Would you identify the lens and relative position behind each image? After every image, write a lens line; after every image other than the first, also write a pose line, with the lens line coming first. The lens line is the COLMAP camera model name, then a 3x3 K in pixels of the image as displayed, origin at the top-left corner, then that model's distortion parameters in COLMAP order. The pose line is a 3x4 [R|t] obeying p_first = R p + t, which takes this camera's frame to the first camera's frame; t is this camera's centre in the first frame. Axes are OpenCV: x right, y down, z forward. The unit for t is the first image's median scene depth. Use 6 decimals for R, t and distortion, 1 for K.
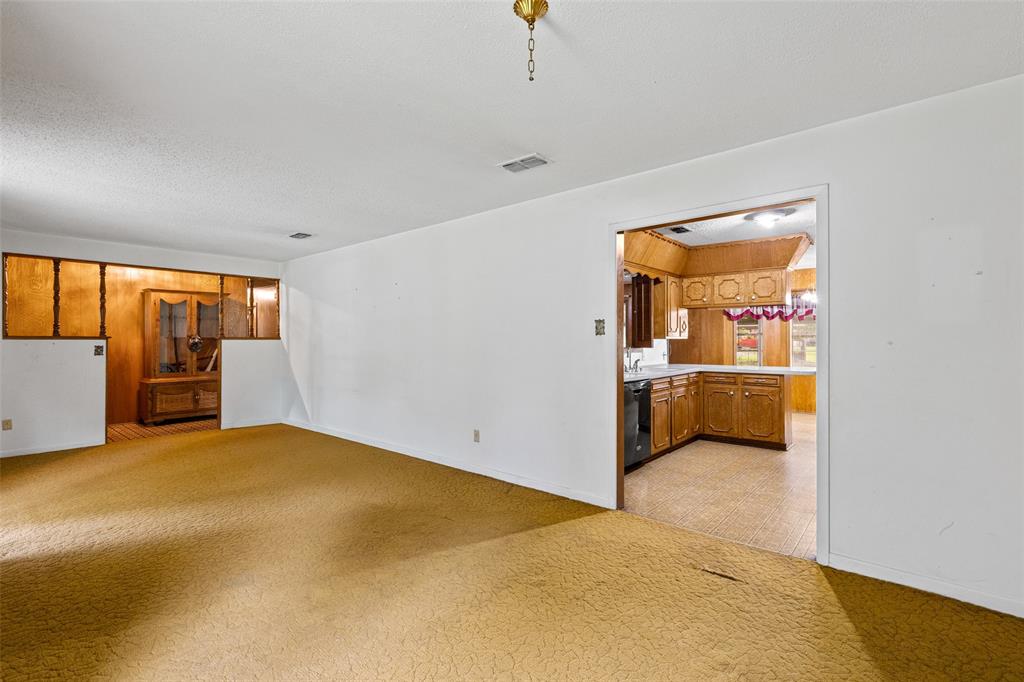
lens RADIAL K [[460.8, 0, 517.4], [0, 460.8, 337.4], [0, 0, 1]] dist [0.004934, -0.000933]
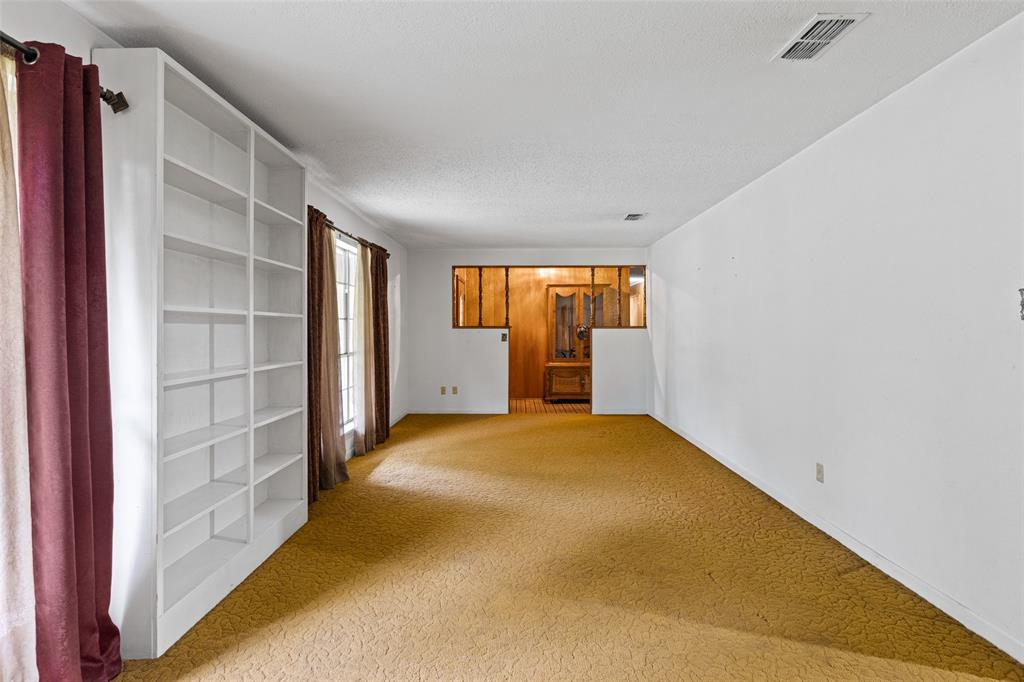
lens RADIAL K [[506.0, 0, 506.5], [0, 506.0, 327.3], [0, 0, 1]] dist [-0.004589, -0.000200]
pose [[0.634788, -0.003171, -0.772680, 0.124322], [0.005925, 0.999982, 0.000763, -0.000039], [0.772663, -0.005062, 0.634796, 0.121416]]
